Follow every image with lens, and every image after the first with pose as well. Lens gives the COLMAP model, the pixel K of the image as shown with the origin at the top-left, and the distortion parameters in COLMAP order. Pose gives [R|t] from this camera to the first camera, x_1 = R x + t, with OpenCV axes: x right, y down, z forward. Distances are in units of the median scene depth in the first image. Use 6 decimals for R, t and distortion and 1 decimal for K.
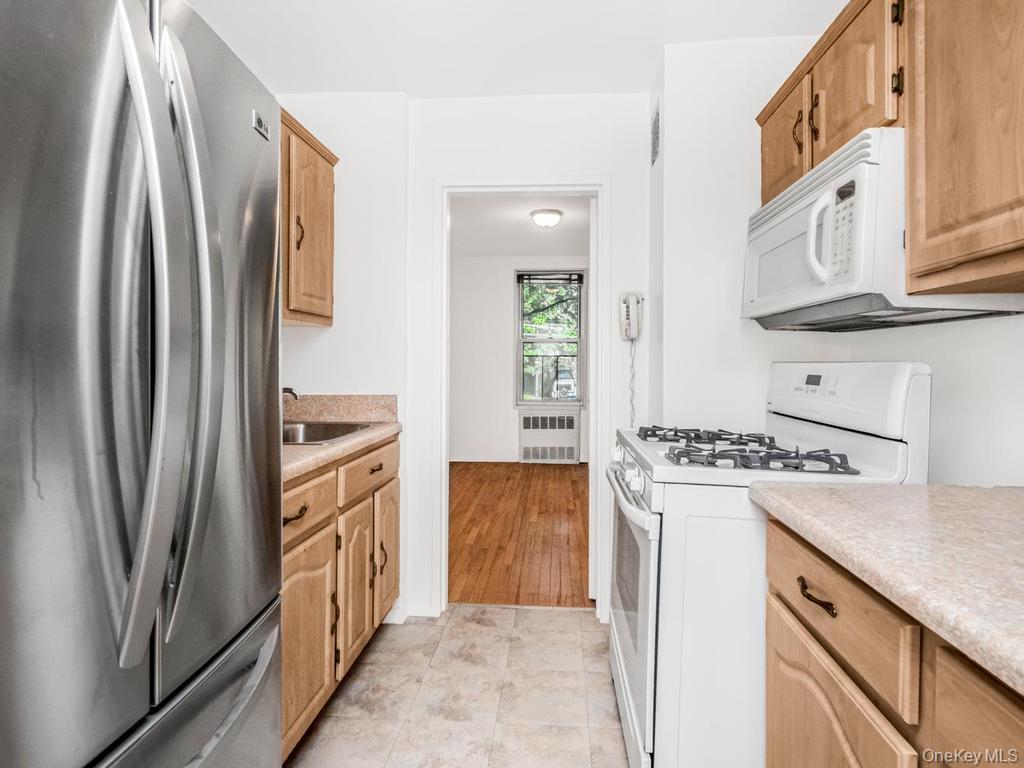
lens RADIAL K [[512.0, 0, 512.0], [0, 512.0, 384.0], [0, 0, 1]] dist [0.004596, 0.001034]
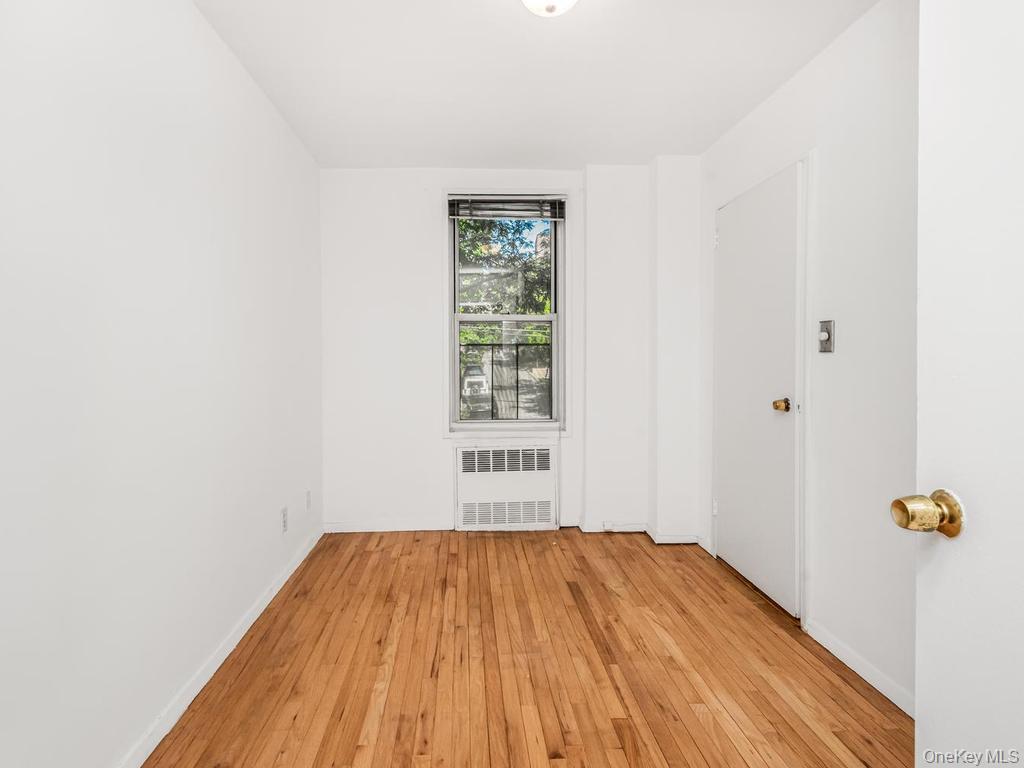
lens RADIAL K [[512.0, 0, 512.0], [0, 512.0, 384.0], [0, 0, 1]] dist [0.004596, 0.001034]
pose [[0.983917, -0.011077, 0.178280, -0.025161], [0.009756, 0.999918, 0.008283, -0.016086], [-0.178357, -0.006410, 0.983945, 0.425407]]
